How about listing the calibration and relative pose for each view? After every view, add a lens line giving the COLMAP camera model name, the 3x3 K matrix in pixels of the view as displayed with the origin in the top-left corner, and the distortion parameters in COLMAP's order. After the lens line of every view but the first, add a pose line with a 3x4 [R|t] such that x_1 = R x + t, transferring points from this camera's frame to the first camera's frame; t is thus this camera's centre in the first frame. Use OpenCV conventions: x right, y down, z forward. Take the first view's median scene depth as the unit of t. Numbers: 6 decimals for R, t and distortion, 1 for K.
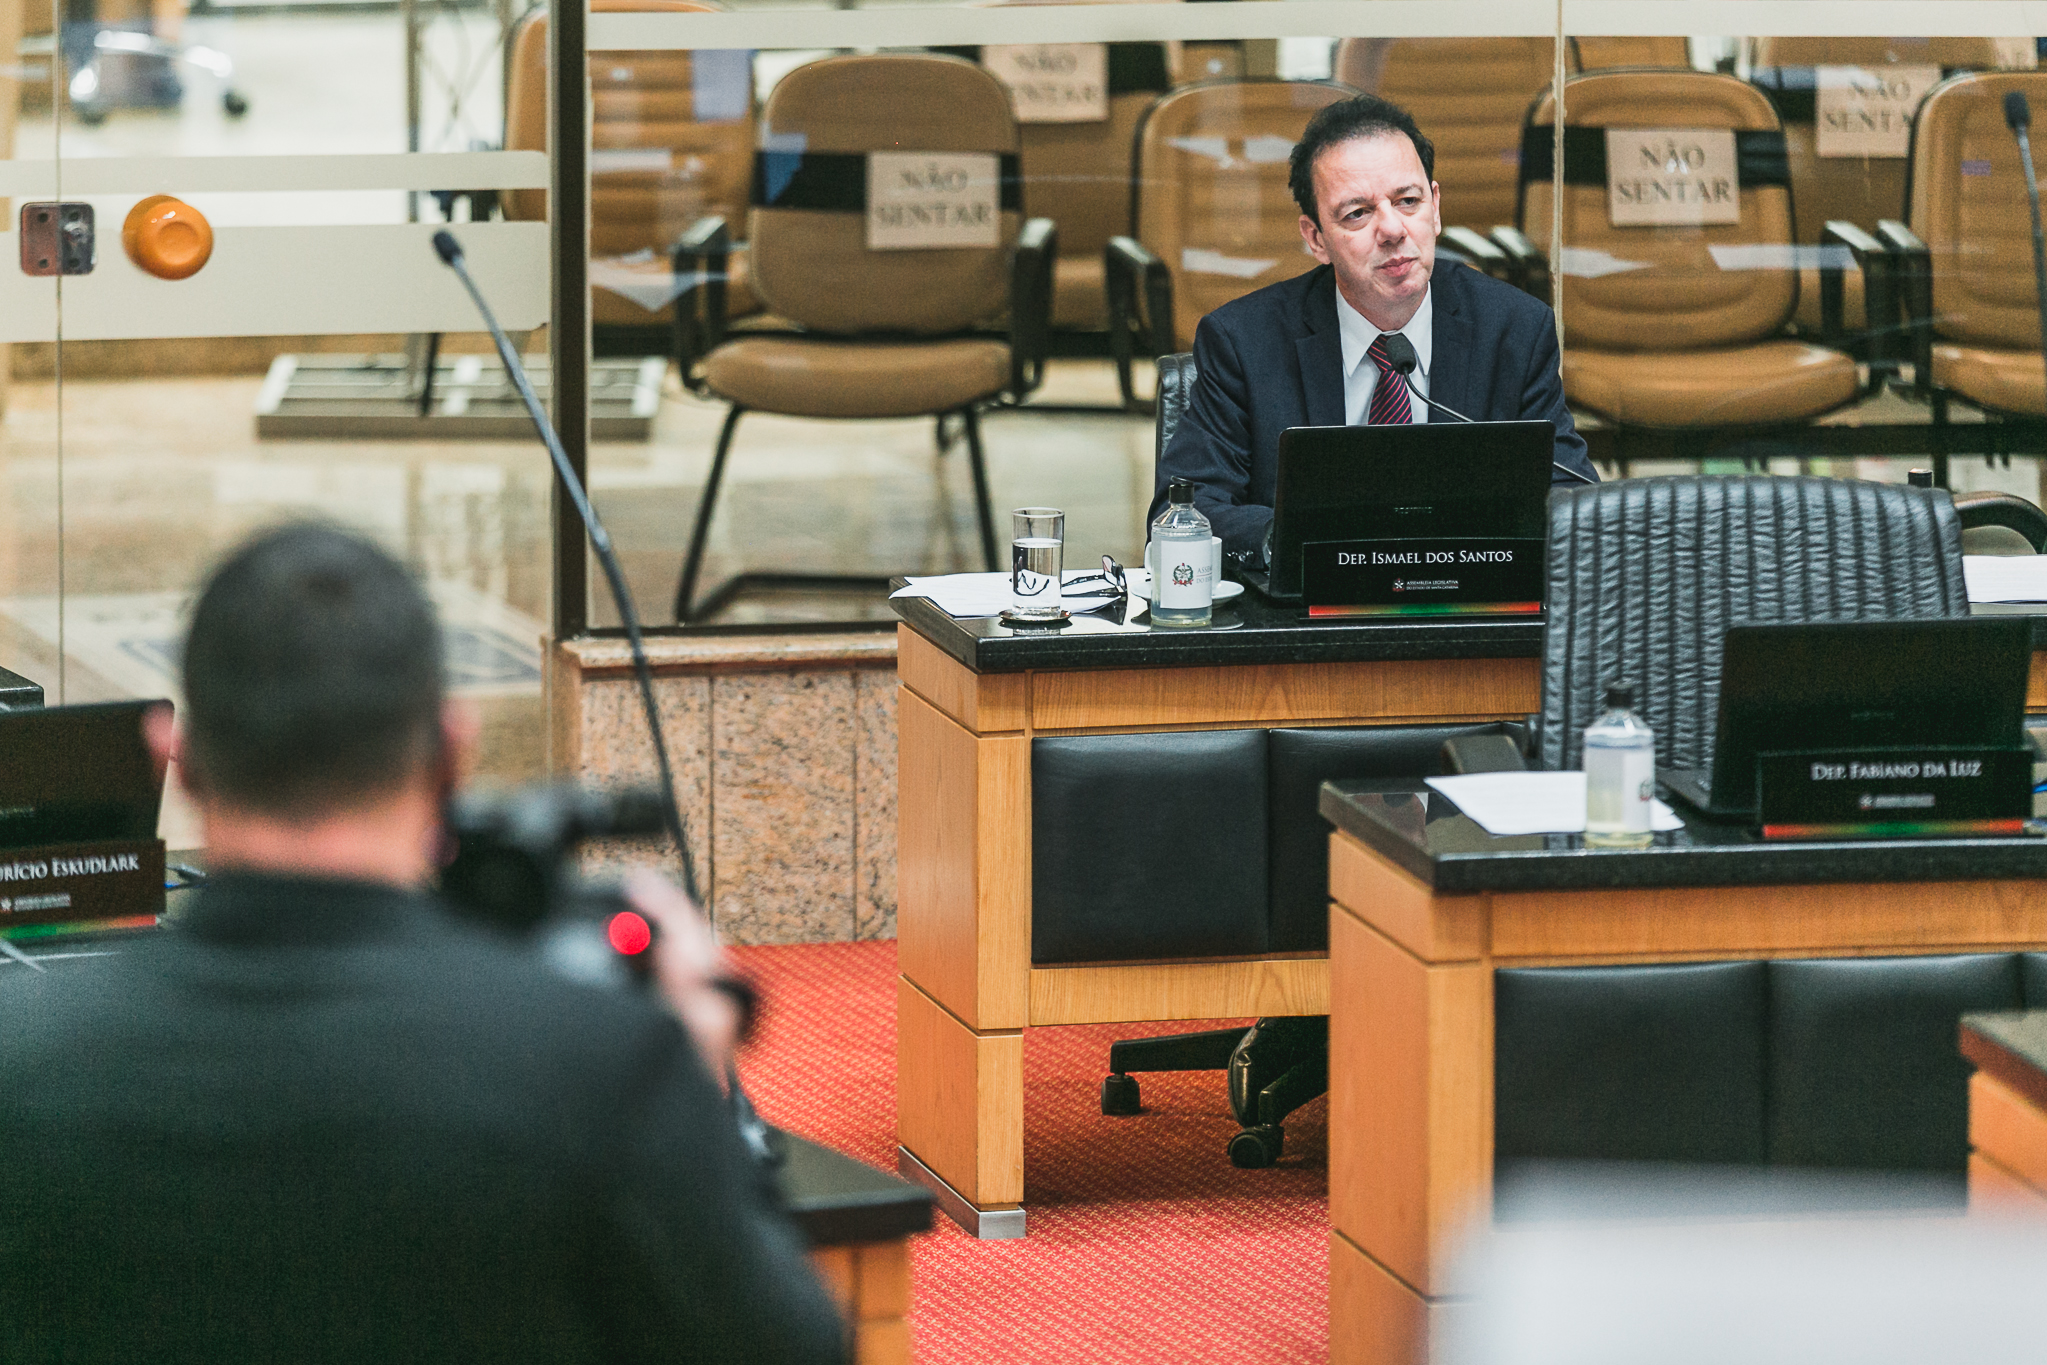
lens RADIAL K [[11136.2, 0, 1023.5], [0, 11136.2, 682.5], [0, 0, 1]] dist [0.016712, 3.208819]
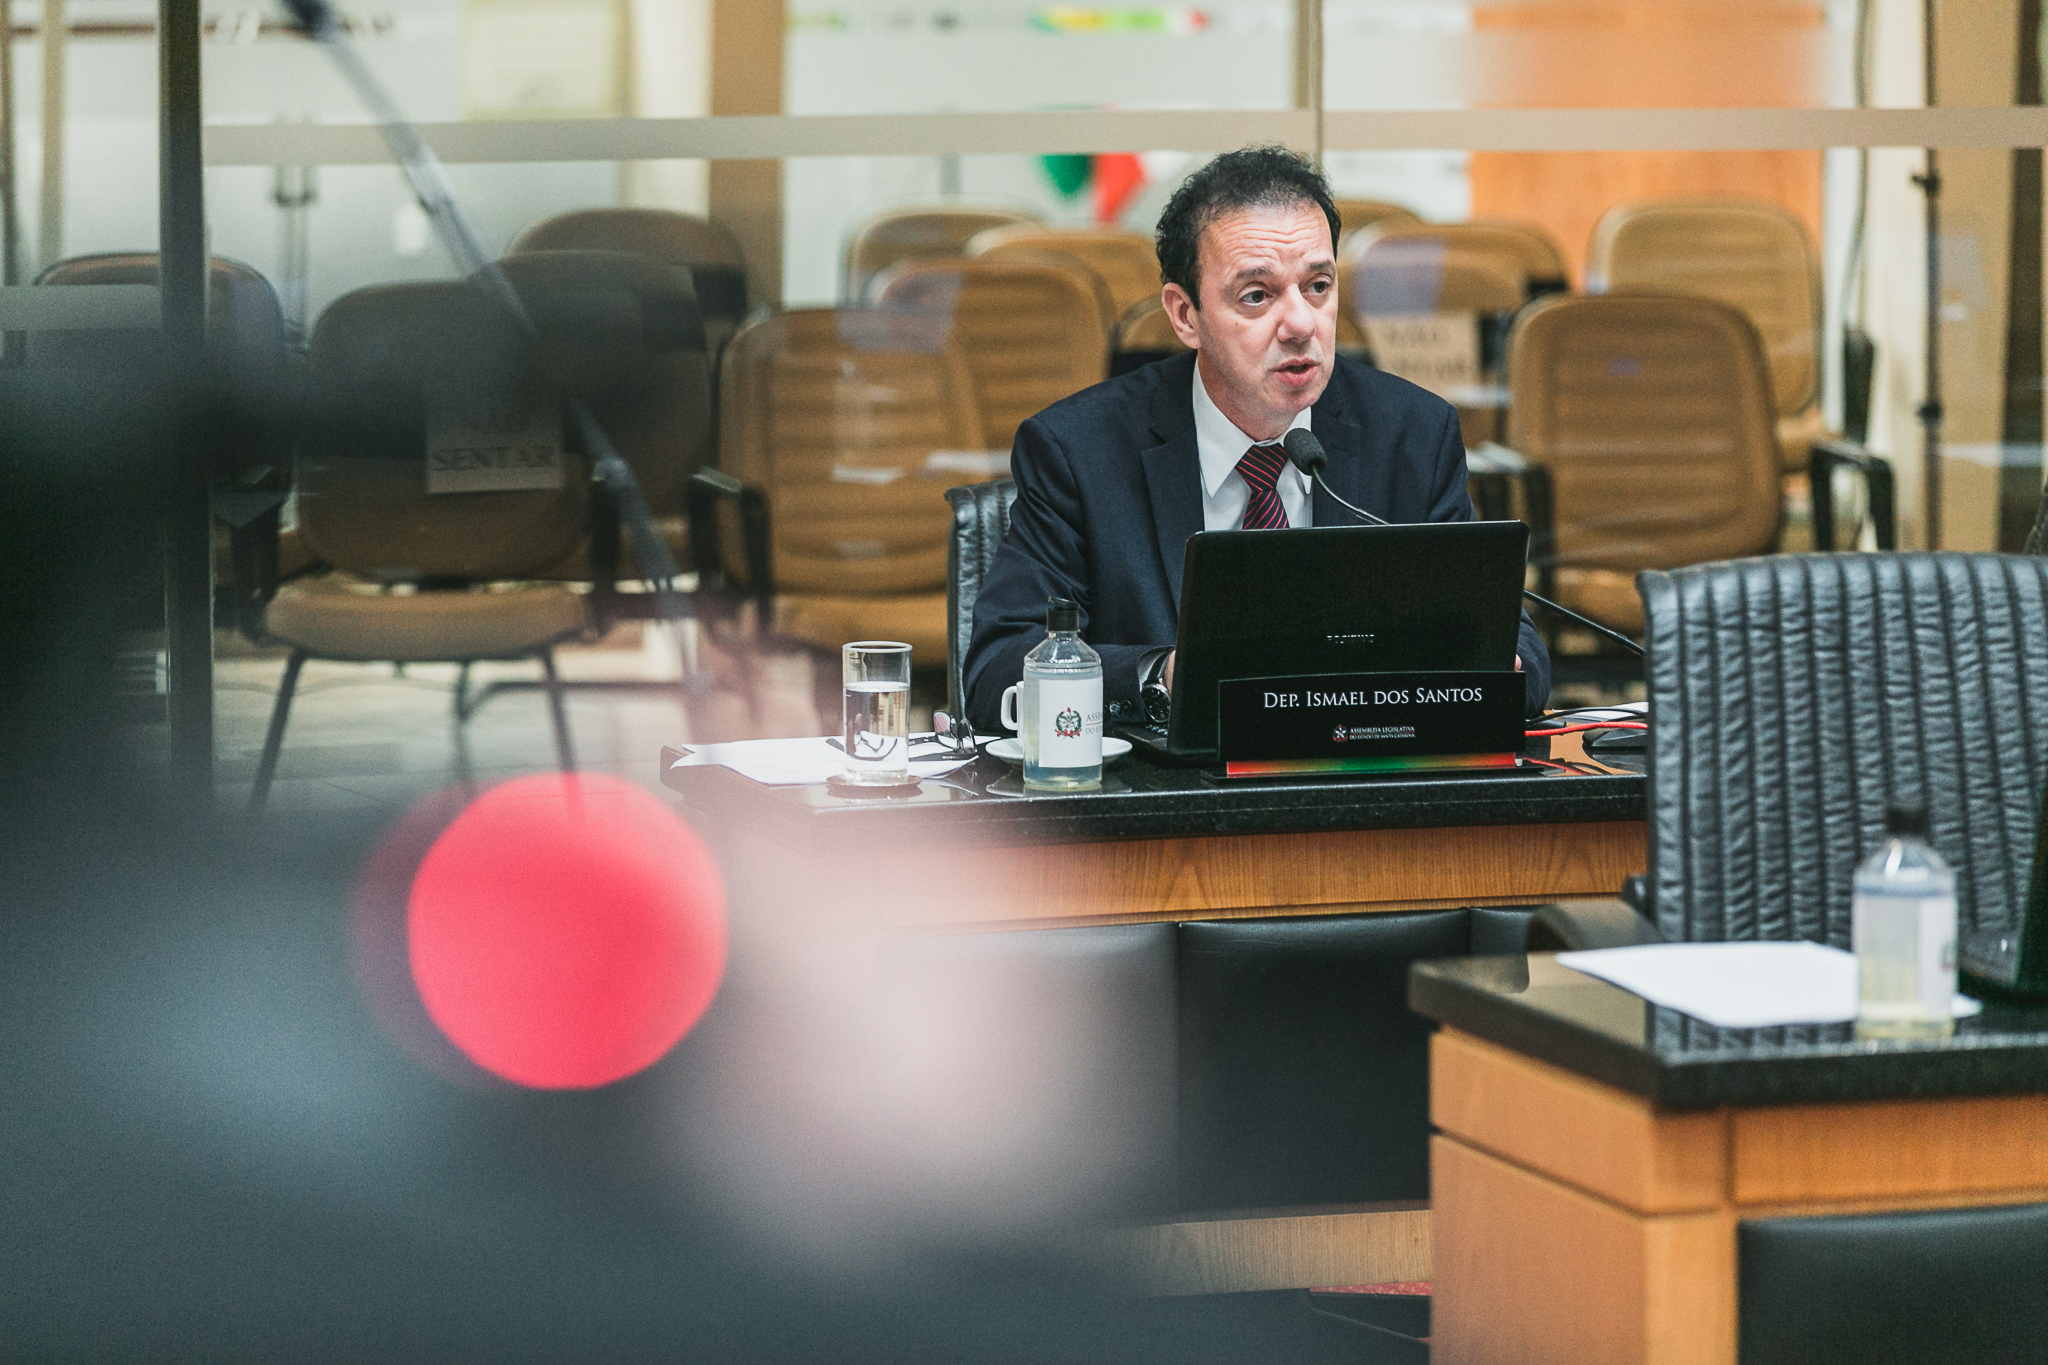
lens RADIAL K [[7897.1, 0, 1024.0], [0, 7897.1, 682.5], [0, 0, 1]] dist [0.110514, -4.869379]
pose [[0.995018, -0.016885, 0.098259, -0.045215], [0.021261, 0.998820, -0.043667, 0.012048], [-0.097406, 0.045539, 0.994202, 0.484680]]
